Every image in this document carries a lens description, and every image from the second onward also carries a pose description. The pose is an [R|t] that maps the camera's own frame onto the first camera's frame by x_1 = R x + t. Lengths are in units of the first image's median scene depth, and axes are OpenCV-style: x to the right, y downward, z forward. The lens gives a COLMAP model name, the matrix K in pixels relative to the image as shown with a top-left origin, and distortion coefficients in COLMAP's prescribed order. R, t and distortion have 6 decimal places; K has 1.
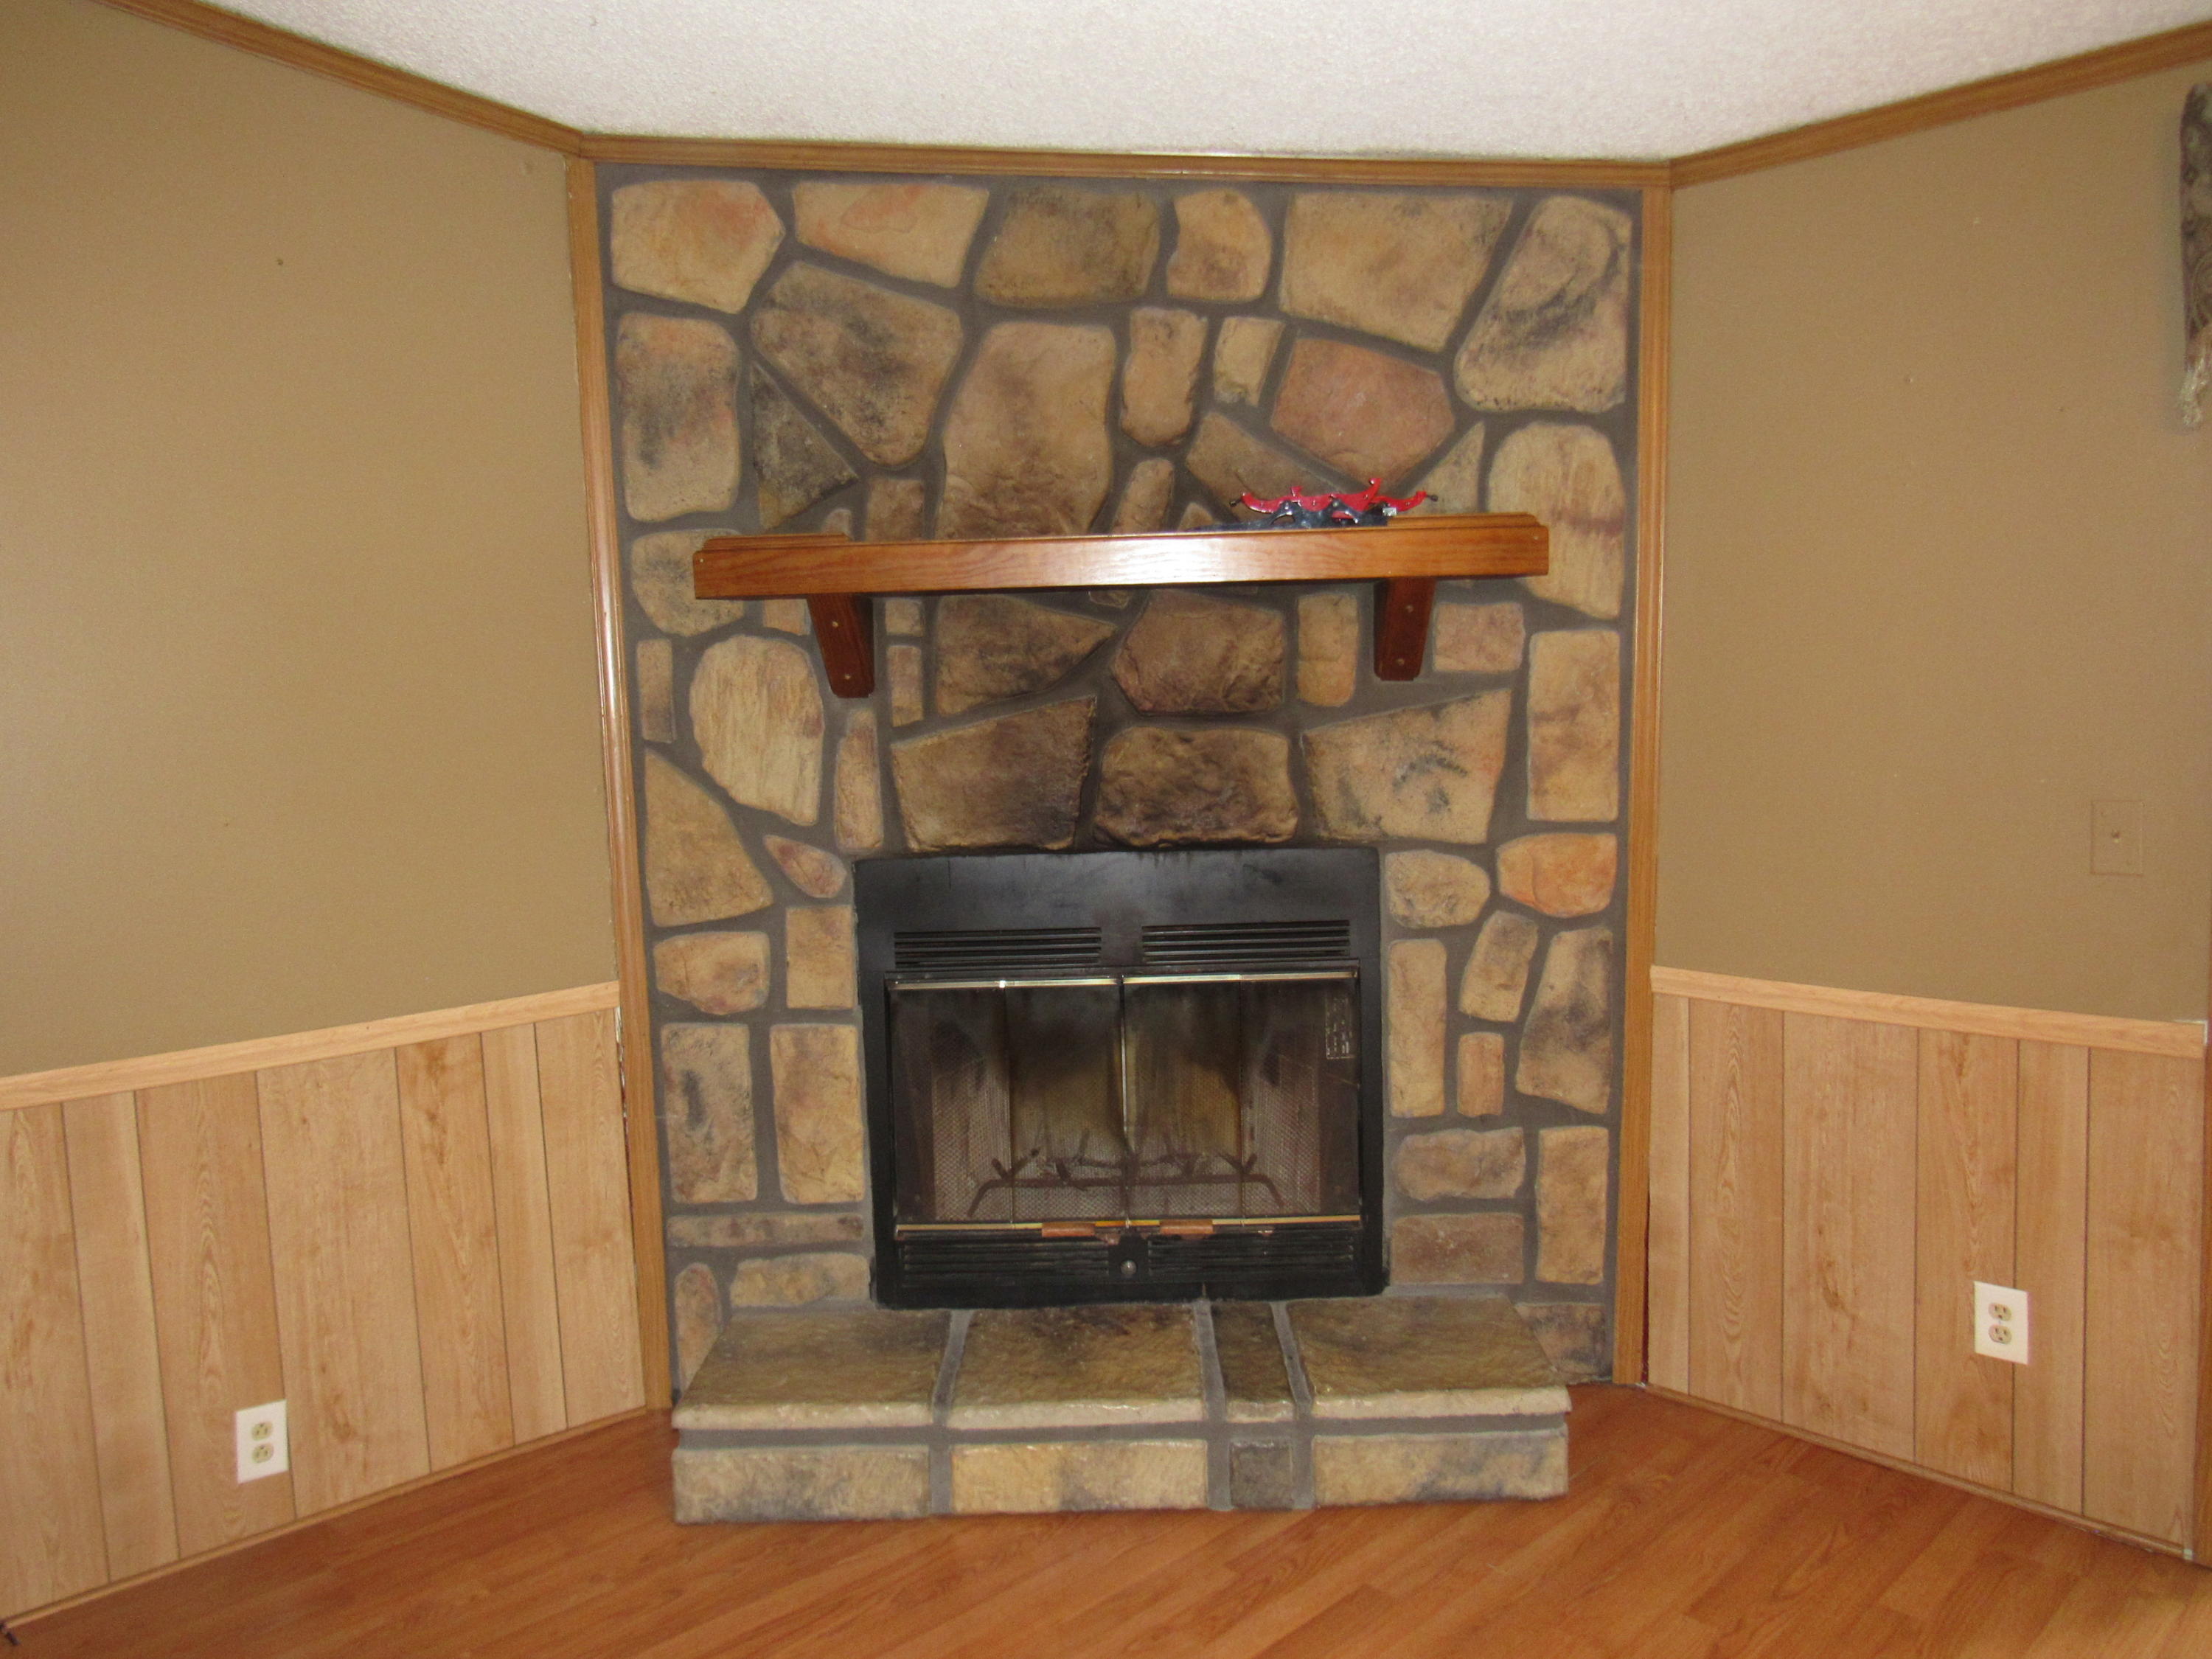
lens RADIAL K [[1601.1, 0, 1109.4], [0, 1601.1, 788.9], [0, 0, 1]] dist [0.002915, 0.000926]
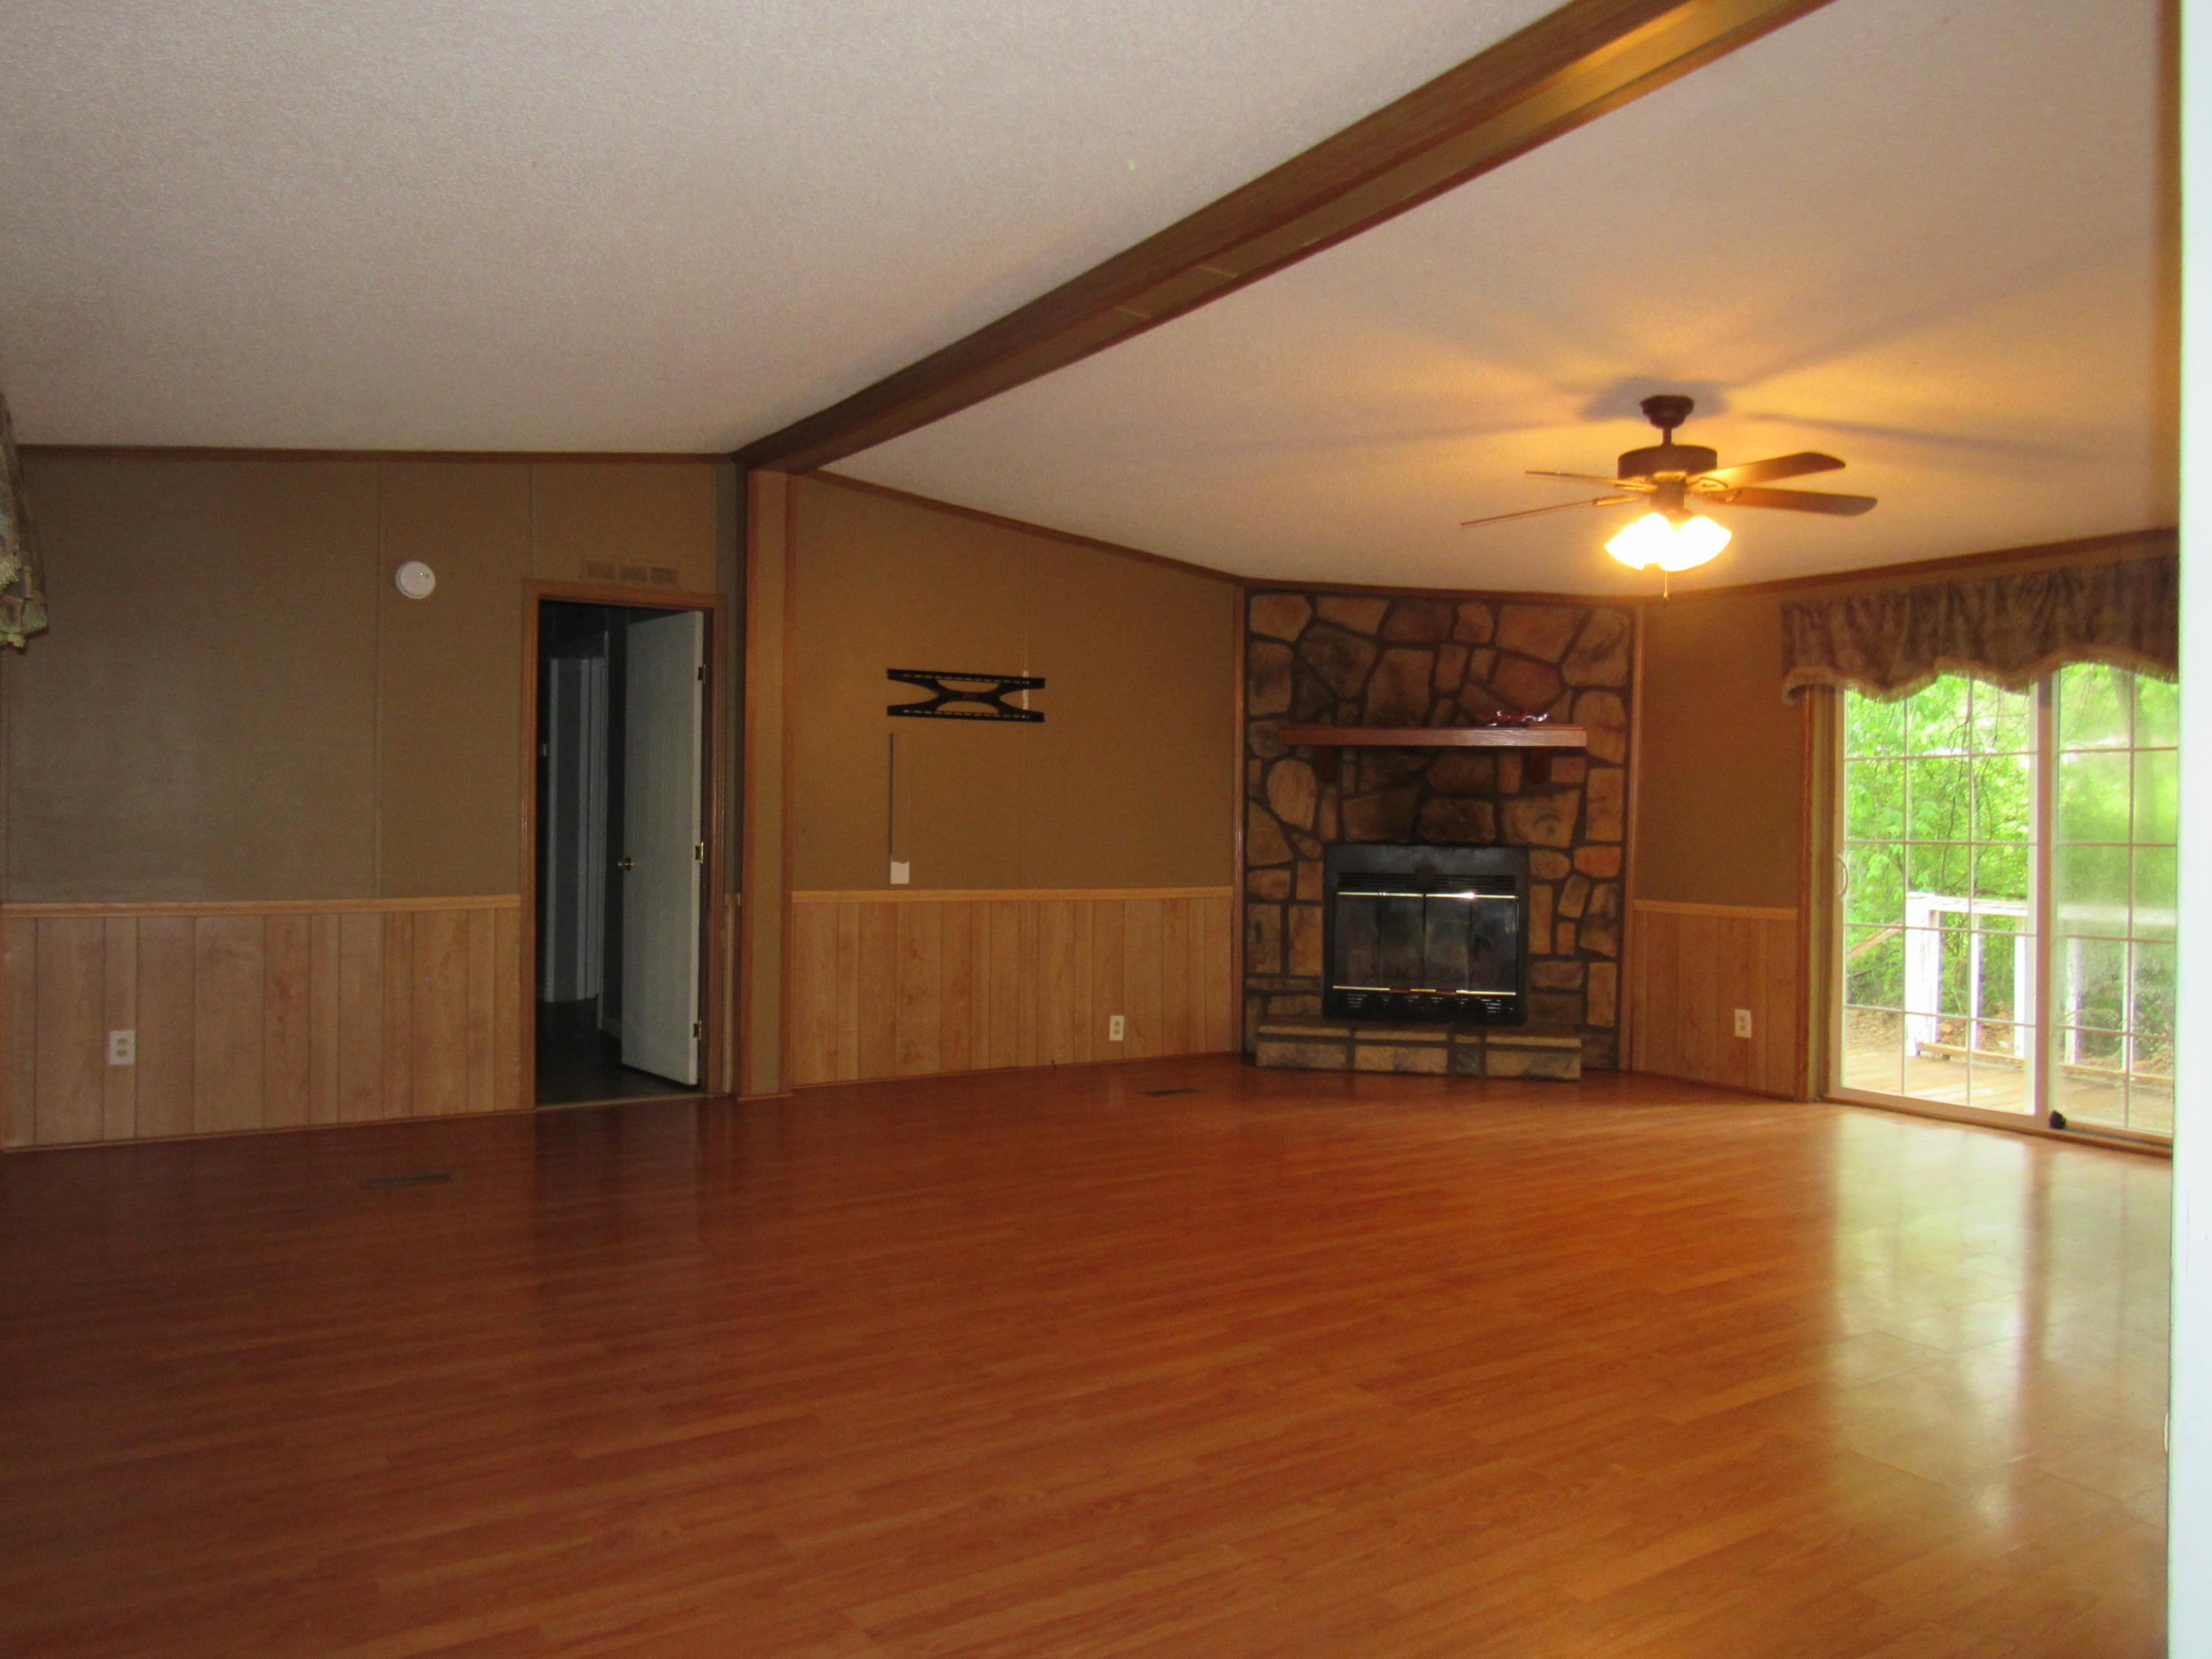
lens RADIAL K [[1573.5, 0, 1106.1], [0, 1573.5, 834.1], [0, 0, 1]] dist [-0.004507, -0.001732]
pose [[0.976197, 0.045720, -0.212014, 0.040203], [-0.056655, 0.997343, -0.045789, 0.172124], [0.209357, 0.056711, 0.976193, -1.675006]]
